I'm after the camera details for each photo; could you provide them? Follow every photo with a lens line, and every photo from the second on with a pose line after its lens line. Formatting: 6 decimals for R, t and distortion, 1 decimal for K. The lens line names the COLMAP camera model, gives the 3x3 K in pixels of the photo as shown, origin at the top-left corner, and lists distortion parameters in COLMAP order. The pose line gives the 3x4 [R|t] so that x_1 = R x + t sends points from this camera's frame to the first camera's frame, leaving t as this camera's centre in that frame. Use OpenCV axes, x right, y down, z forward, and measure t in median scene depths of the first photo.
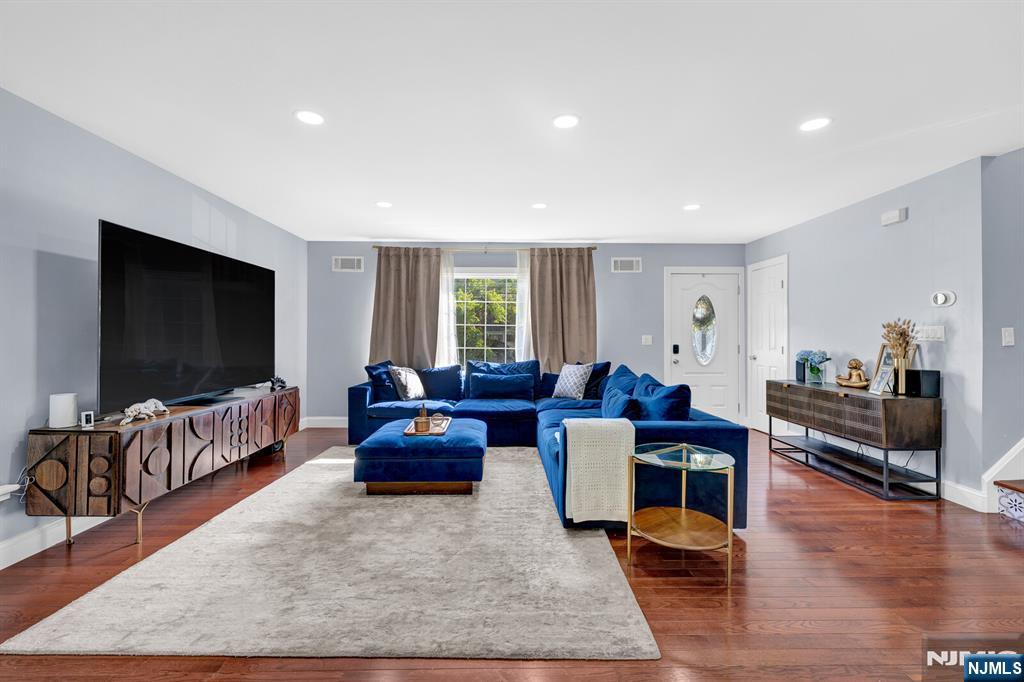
lens RADIAL K [[438.3, 0, 509.5], [0, 438.3, 338.5], [0, 0, 1]] dist [-0.004024, 0.001072]
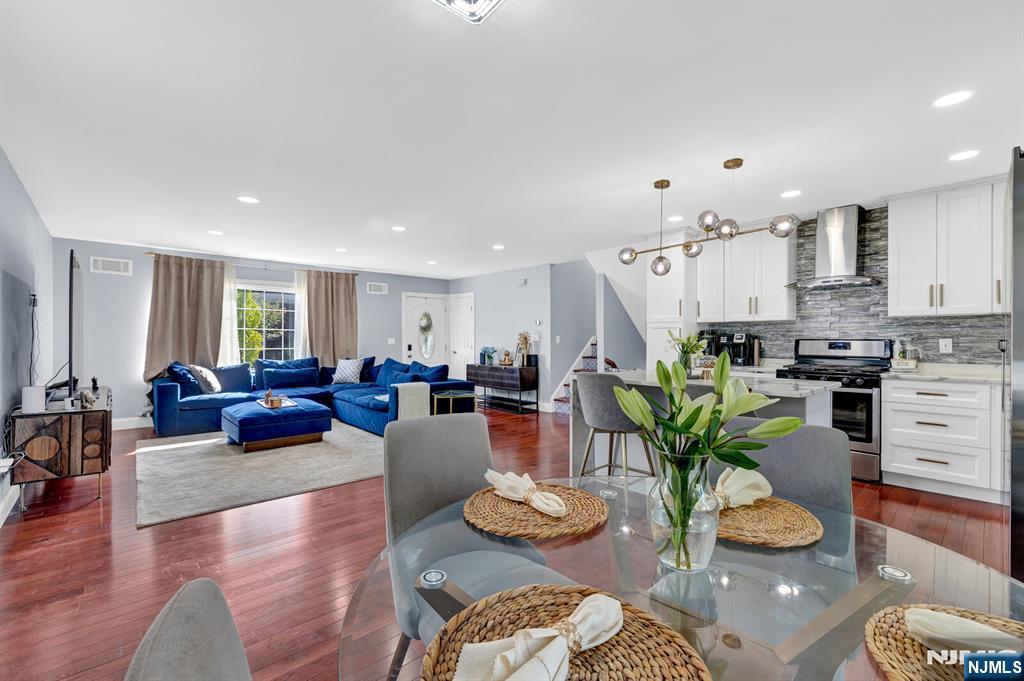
lens RADIAL K [[438.3, 0, 511.8], [0, 438.3, 344.7], [0, 0, 1]] dist [-0.004024, 0.001072]
pose [[0.751325, -0.008370, 0.659879, -0.470394], [0.002233, 0.999946, 0.010141, -0.000023], [-0.659928, -0.006146, 0.751303, -0.473328]]
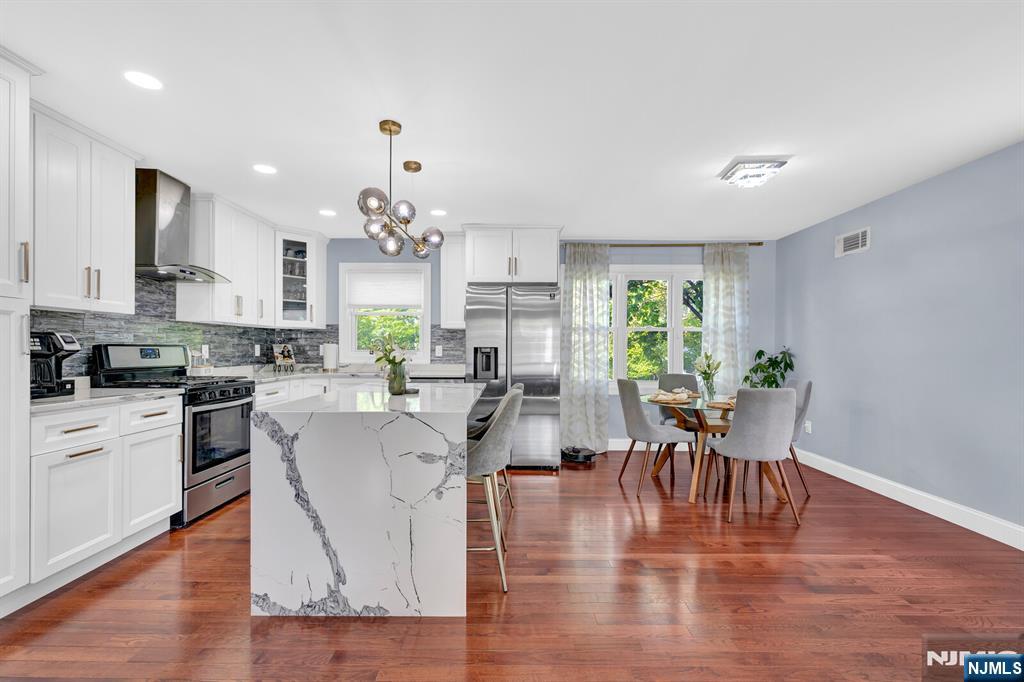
lens RADIAL K [[438.3, 0, 506.3], [0, 438.3, 354.5], [0, 0, 1]] dist [-0.004024, 0.001072]
pose [[-0.999355, -0.009000, 0.034772, 0.113715], [-0.008452, 0.999838, 0.015877, -0.000899], [-0.034909, 0.015573, -0.999269, 0.541640]]
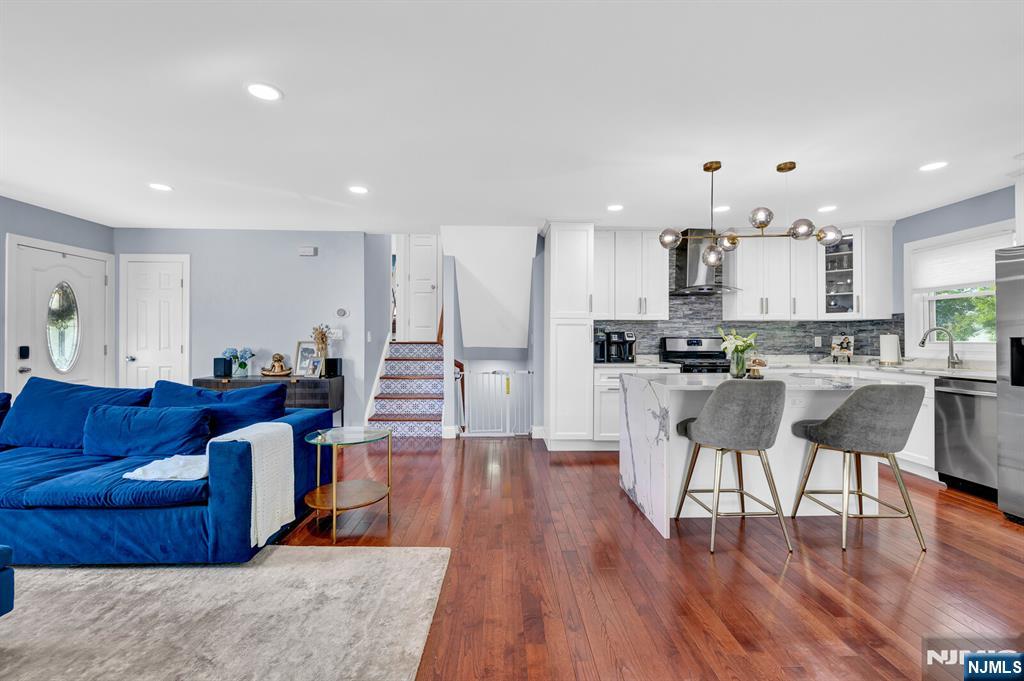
lens RADIAL K [[438.3, 0, 512.8], [0, 438.3, 331.4], [0, 0, 1]] dist [-0.004024, 0.001072]
pose [[-0.005501, 0.012273, 0.999910, -0.454874], [-0.000202, 0.999925, -0.012274, -0.002255], [-0.999985, -0.000269, -0.005498, 0.305303]]
